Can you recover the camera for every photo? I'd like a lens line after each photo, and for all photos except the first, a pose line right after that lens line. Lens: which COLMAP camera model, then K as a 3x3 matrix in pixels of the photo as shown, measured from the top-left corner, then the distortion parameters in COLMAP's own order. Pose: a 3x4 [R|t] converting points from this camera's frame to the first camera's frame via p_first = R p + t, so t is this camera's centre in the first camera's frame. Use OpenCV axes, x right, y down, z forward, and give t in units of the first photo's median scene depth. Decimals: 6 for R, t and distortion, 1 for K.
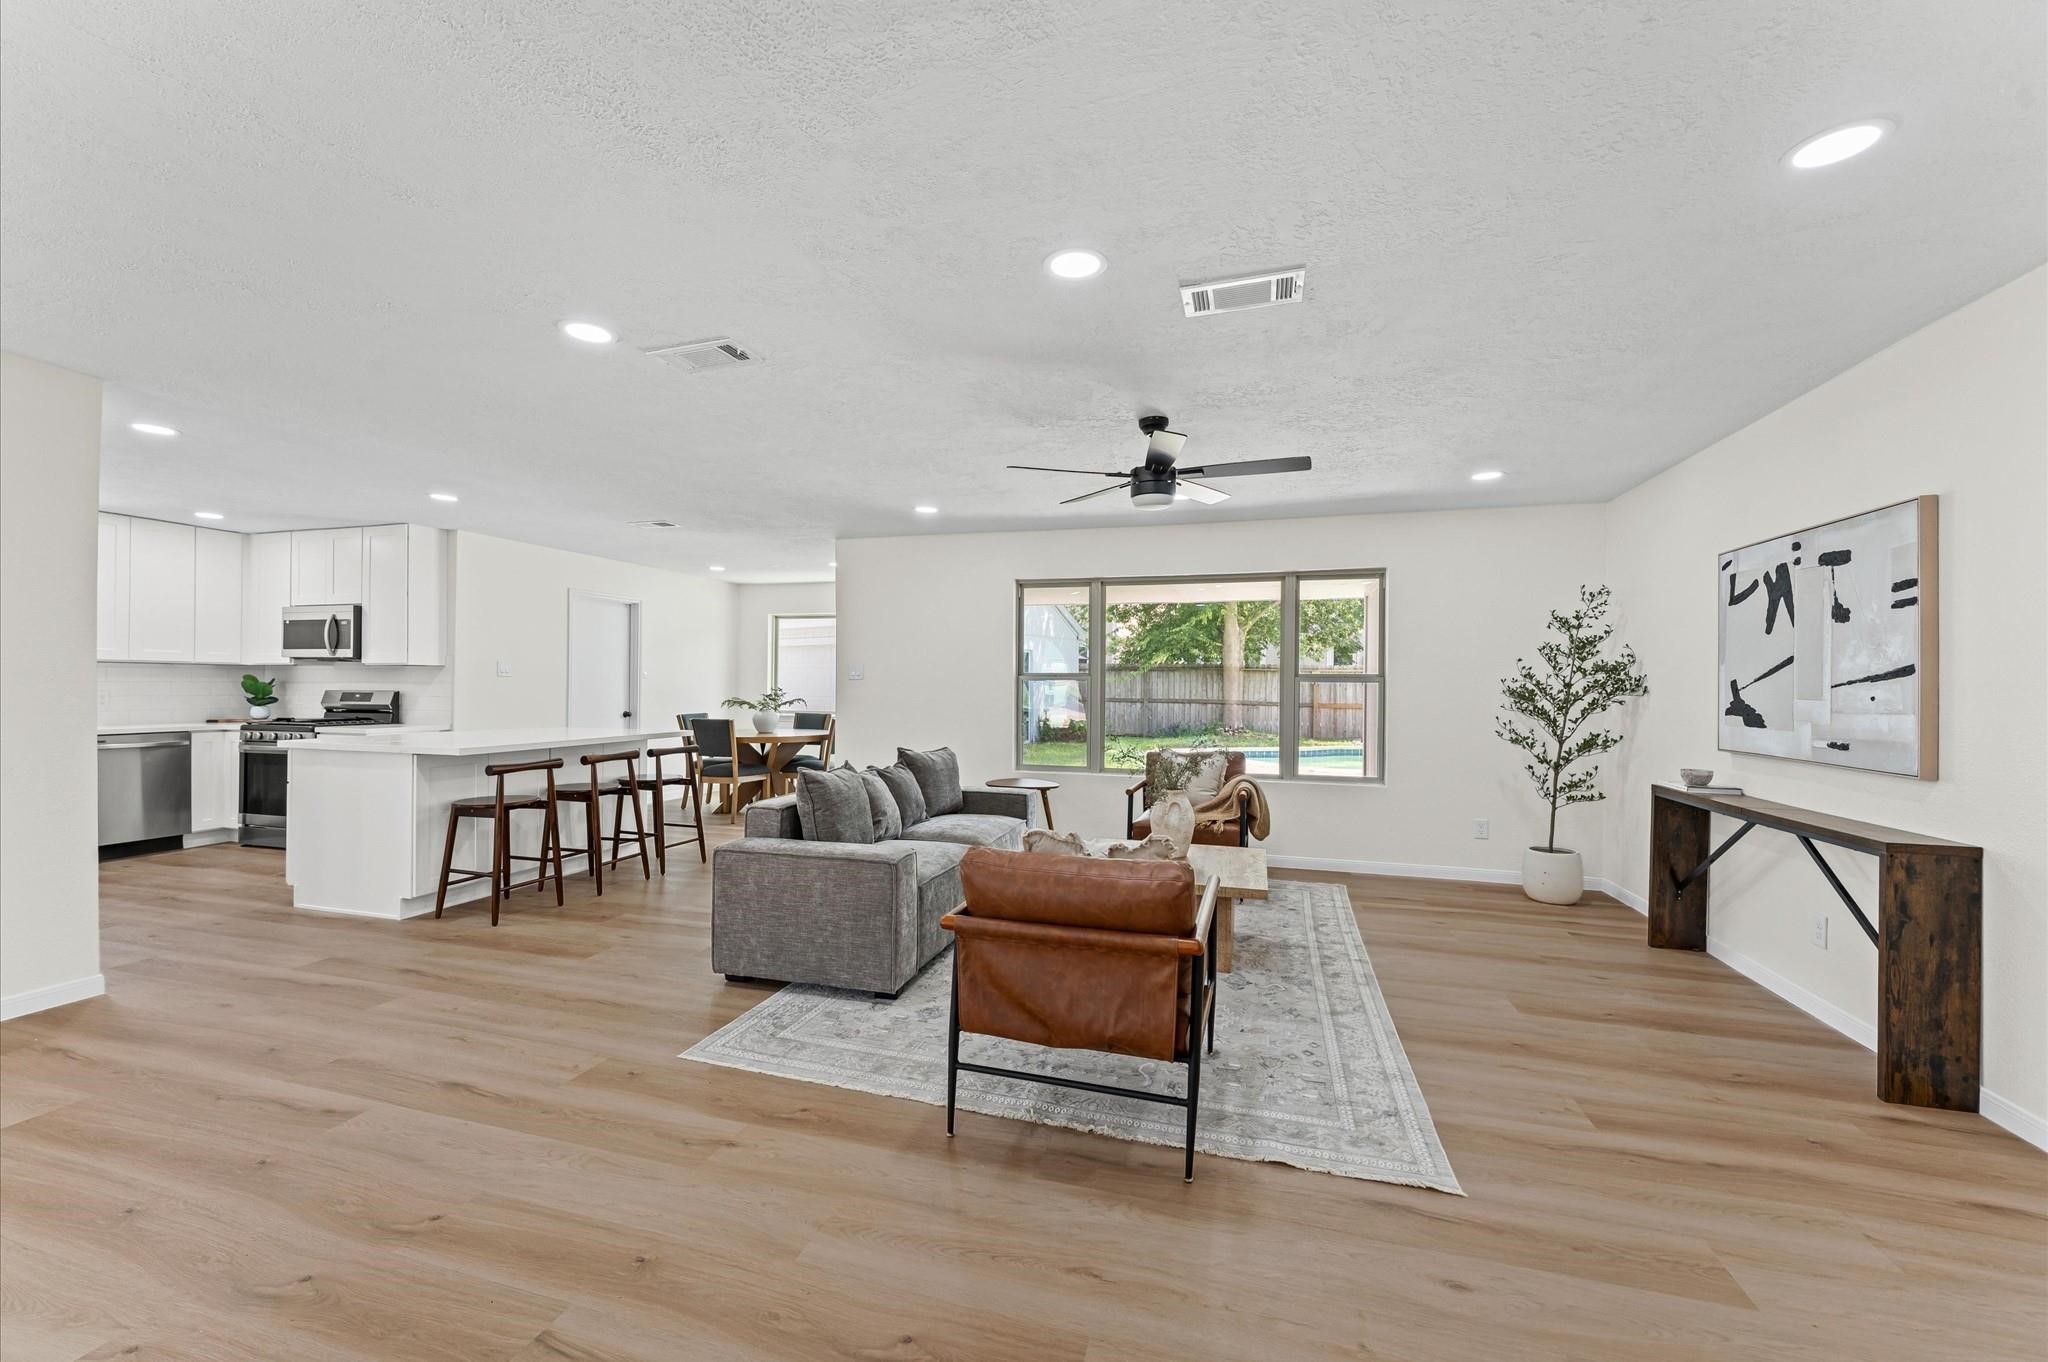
lens RADIAL K [[812.8, 0, 1018.7], [0, 812.8, 693.2], [0, 0, 1]] dist [0.000125, -0.000421]
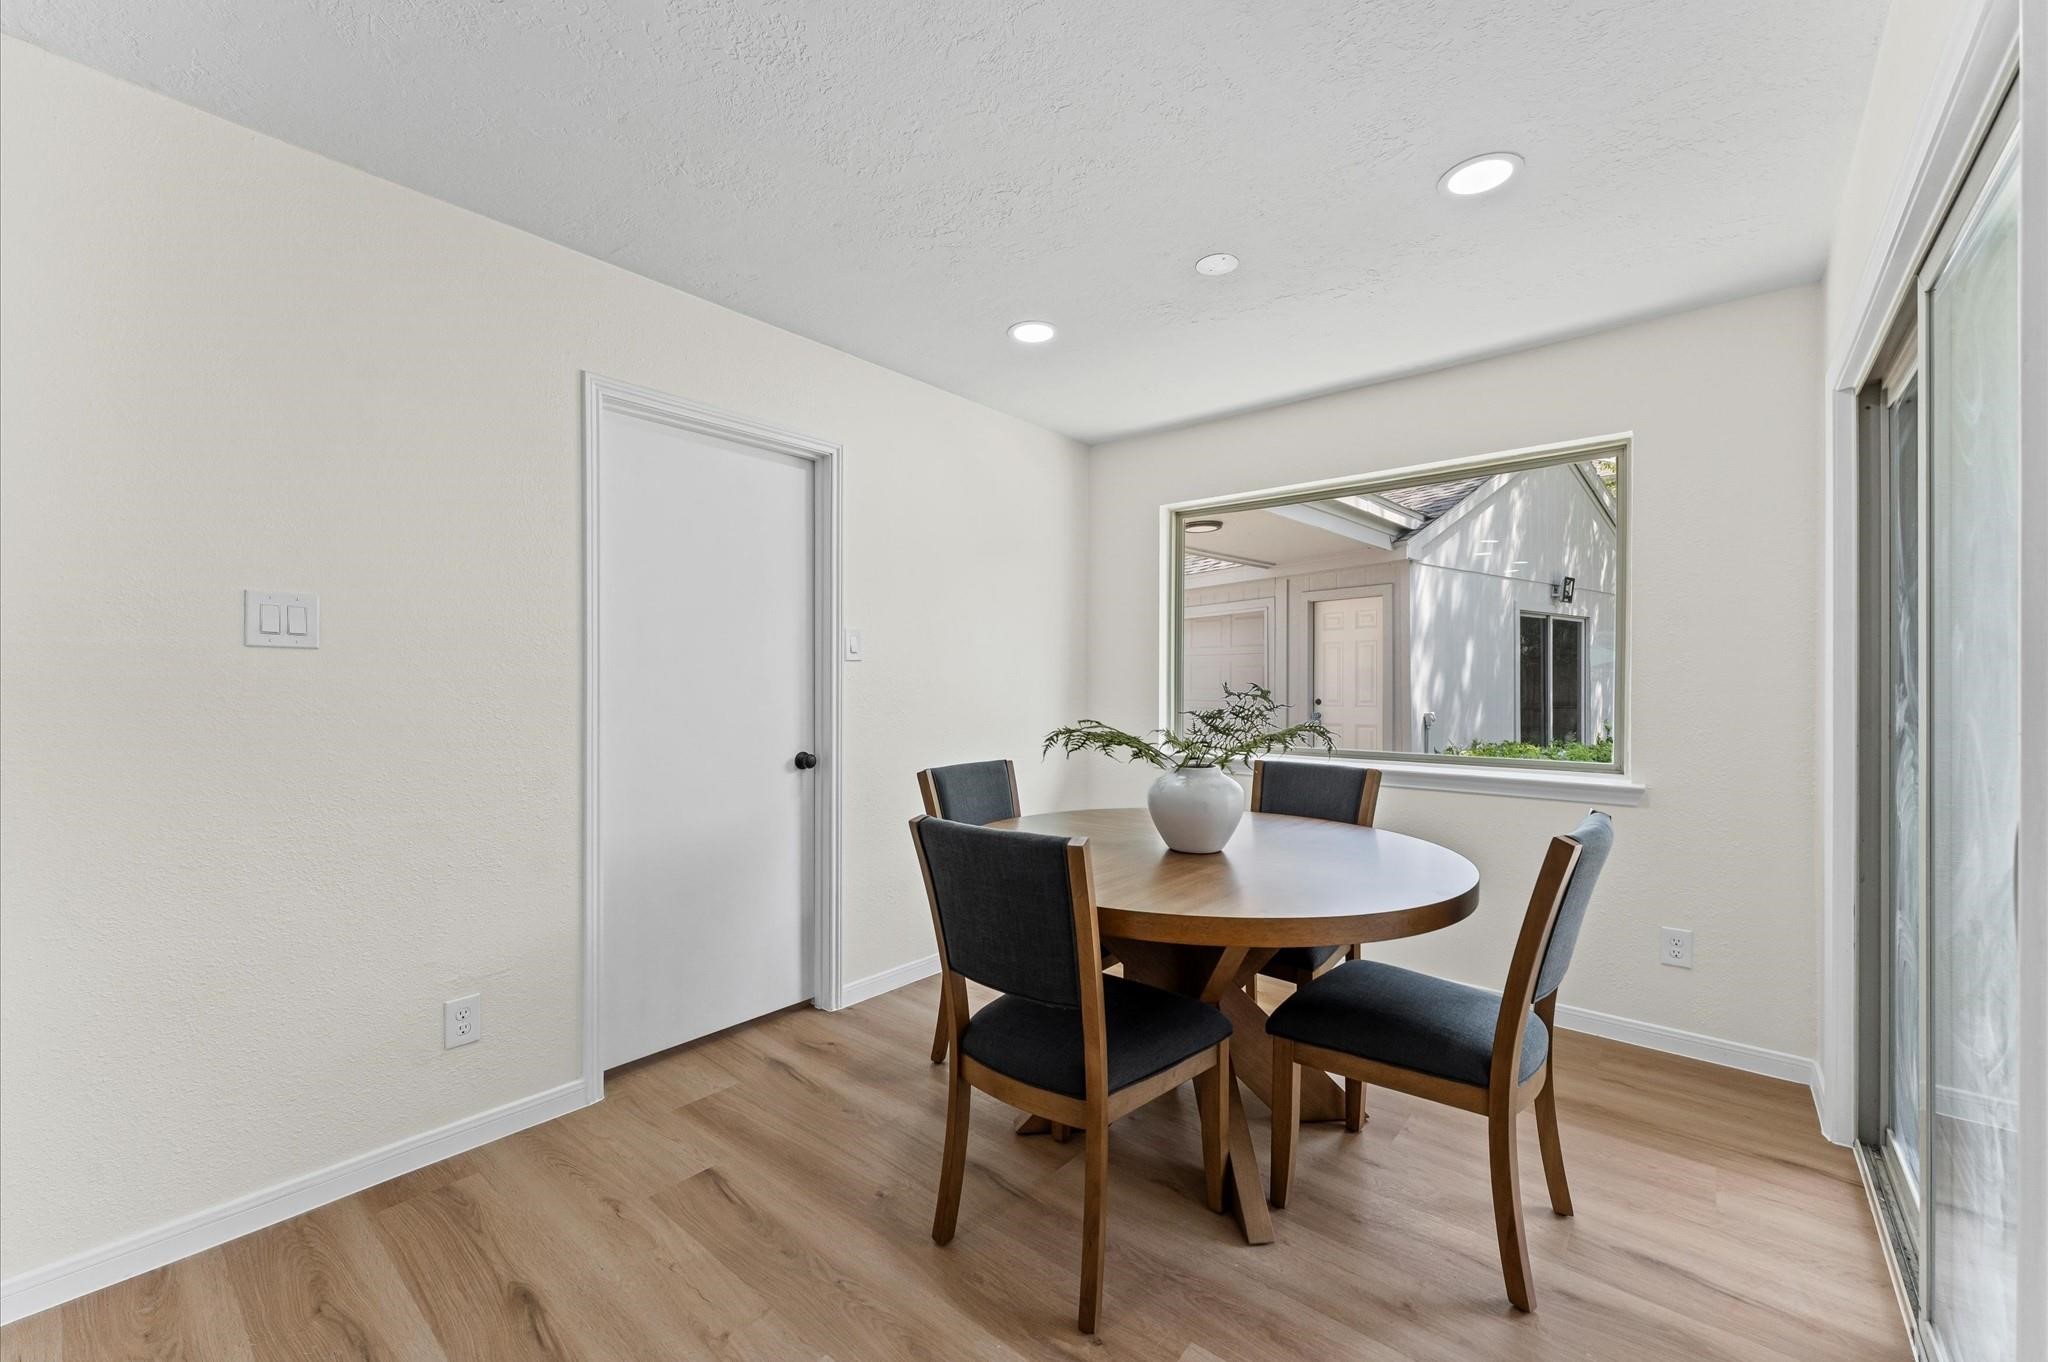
lens RADIAL K [[812.8, 0, 1012.8], [0, 812.8, 693.9], [0, 0, 1]] dist [0.000125, -0.000421]
pose [[0.911134, -0.000148, -0.412110, -0.479468], [0.001245, 0.999996, 0.002395, -0.009443], [0.412108, -0.002695, 0.911131, 1.363626]]
